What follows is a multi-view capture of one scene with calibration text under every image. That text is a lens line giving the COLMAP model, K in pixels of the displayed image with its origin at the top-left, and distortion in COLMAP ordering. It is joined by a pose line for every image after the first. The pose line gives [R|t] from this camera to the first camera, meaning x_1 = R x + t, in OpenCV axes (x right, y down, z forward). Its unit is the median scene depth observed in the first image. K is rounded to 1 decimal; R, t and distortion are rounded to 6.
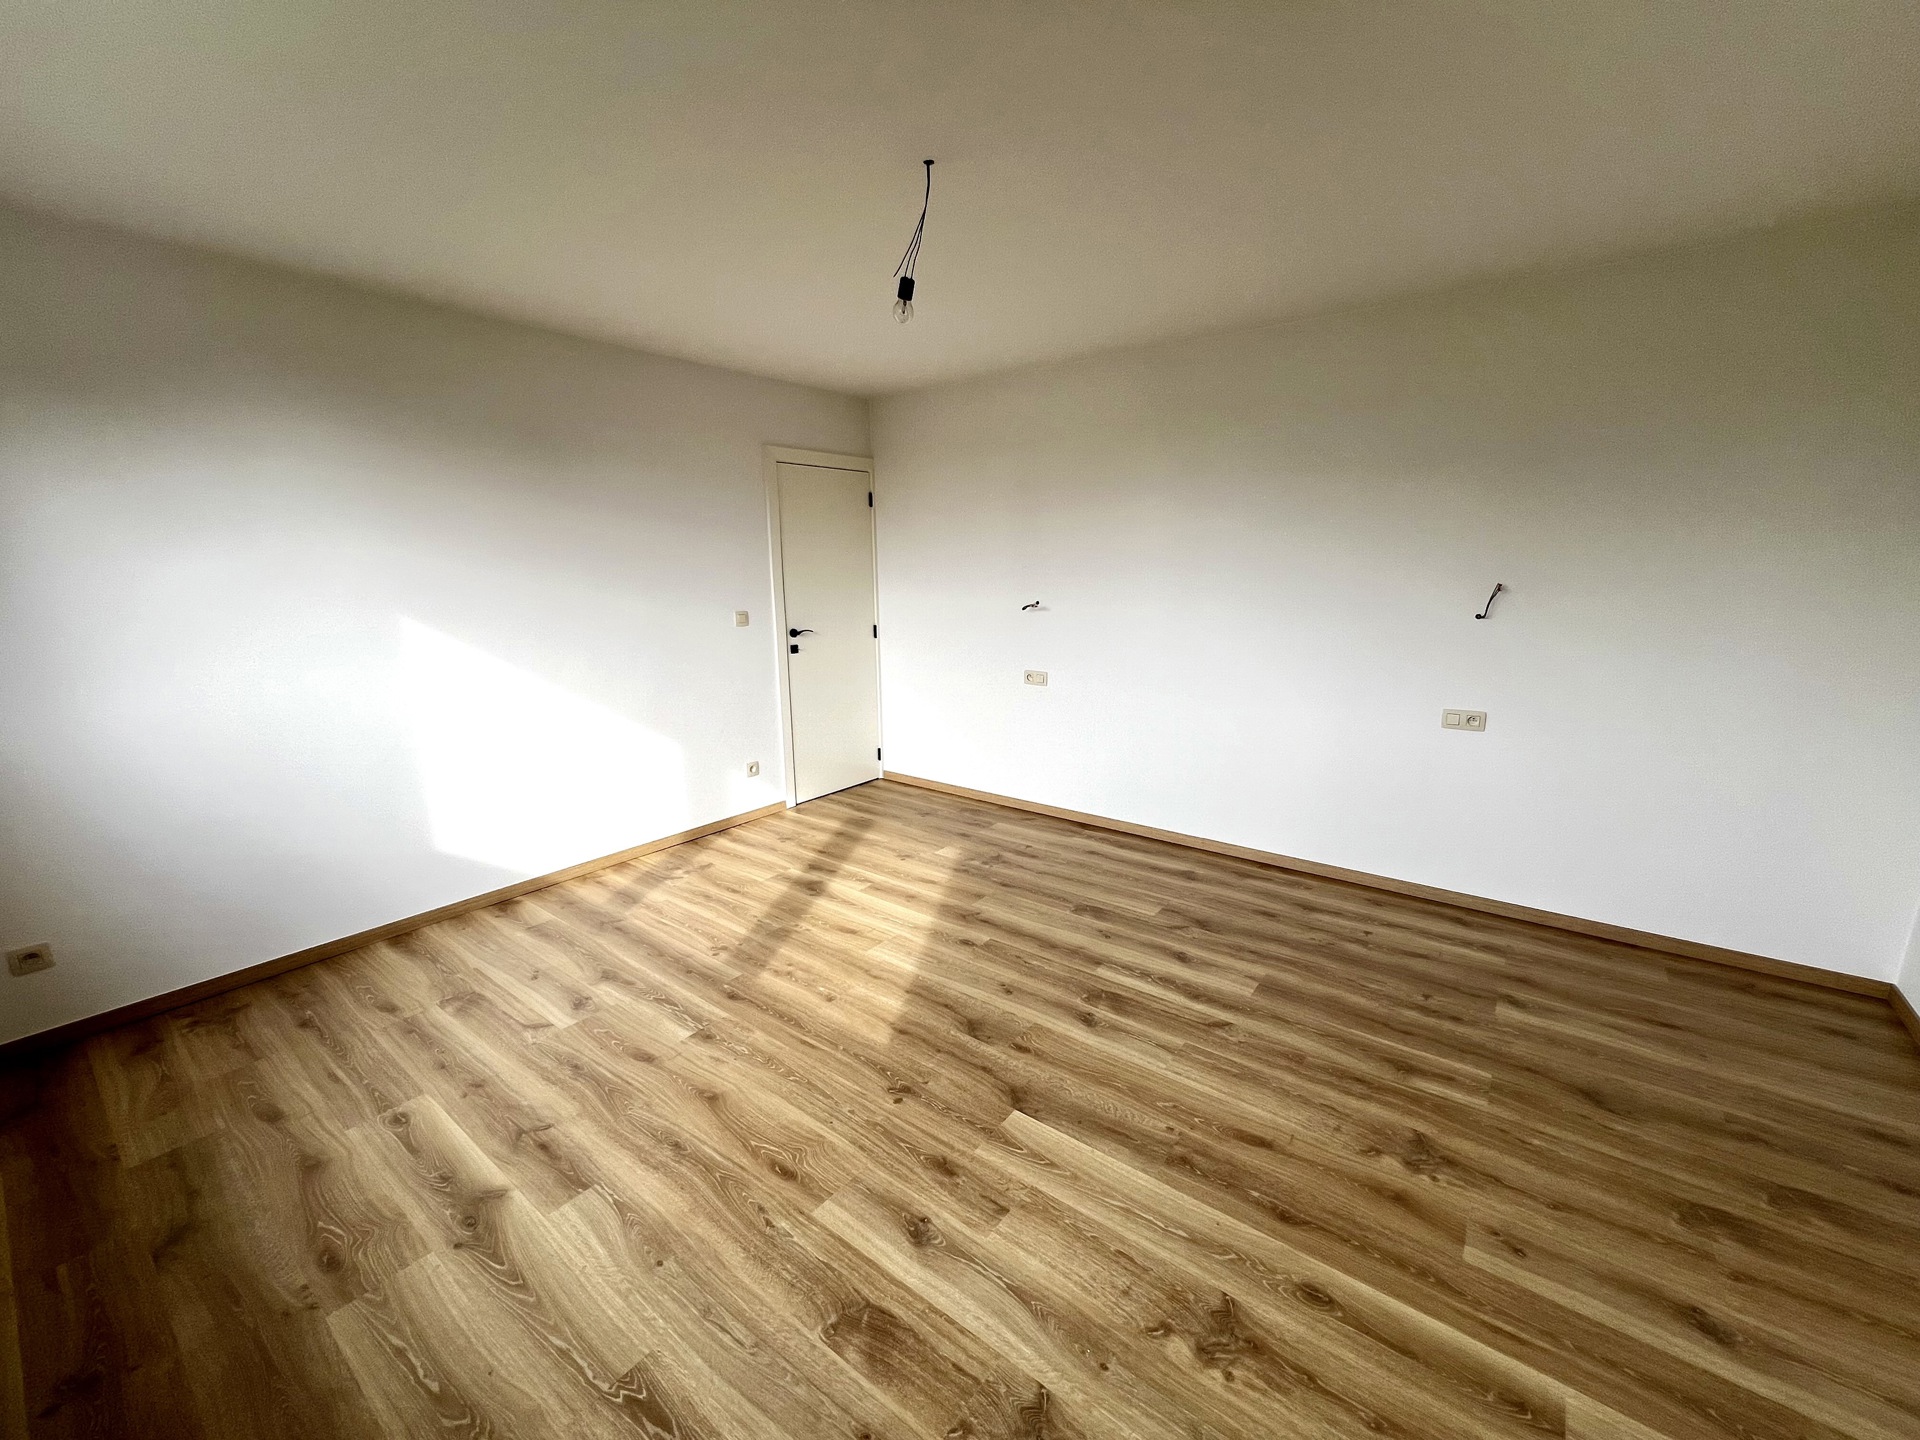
lens RADIAL K [[769.0, 0, 962.9], [0, 769.0, 720.8], [0, 0, 1]] dist [-0.002673, 0.000271]
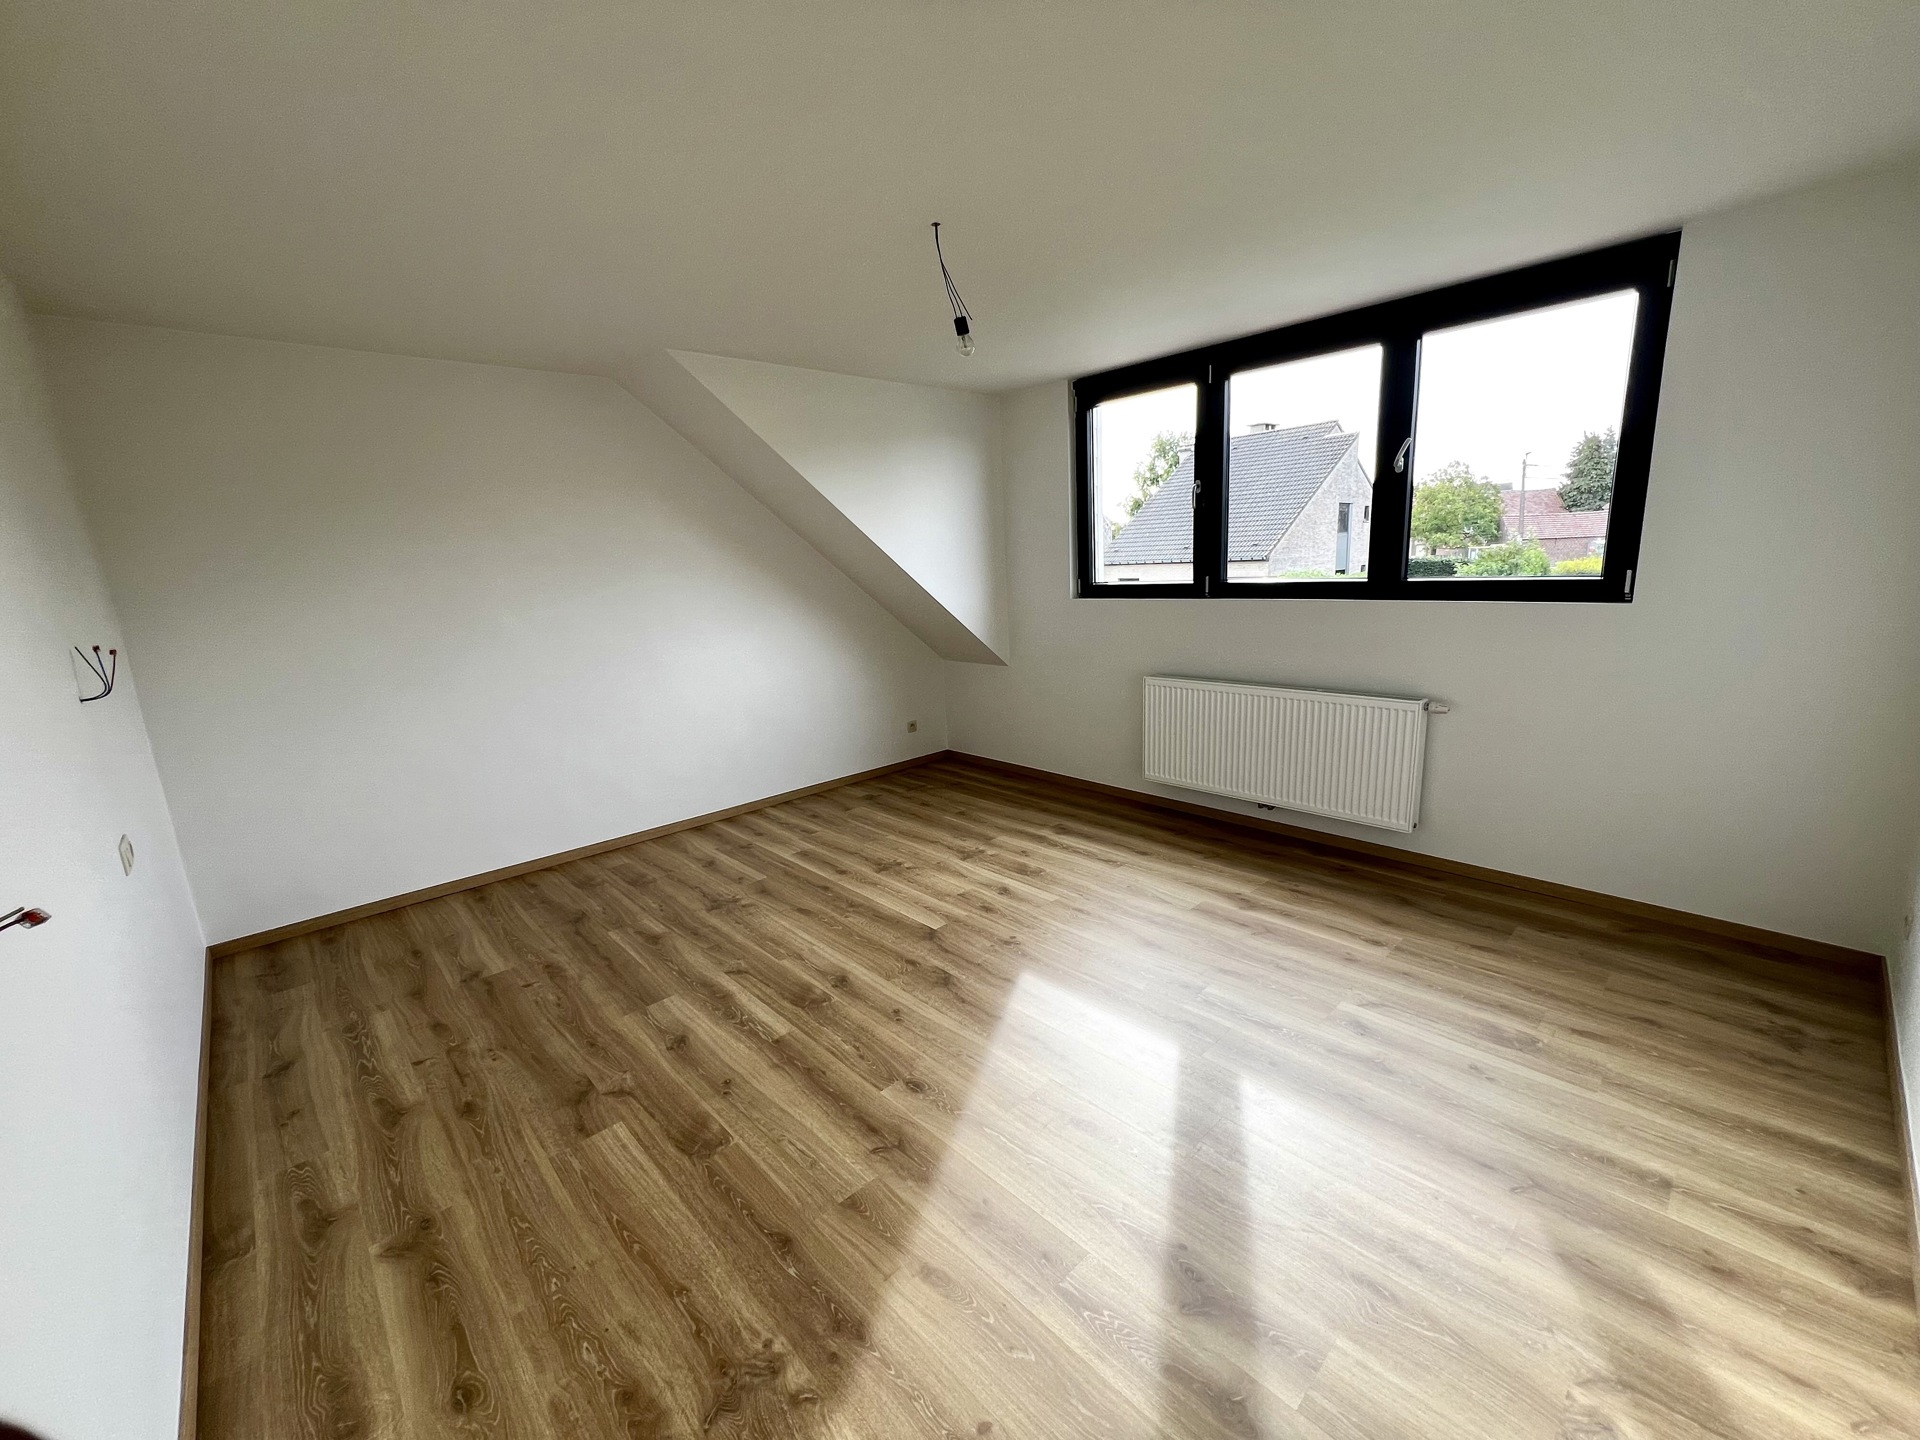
lens RADIAL K [[771.8, 0, 960.0], [0, 771.8, 720.0], [0, 0, 1]] dist [-0.000730, 0.000261]
pose [[-0.985209, 0.021382, 0.170018, -0.202776], [0.088612, 0.912797, 0.398686, -0.382670], [-0.146667, 0.407854, -0.901190, 1.810497]]
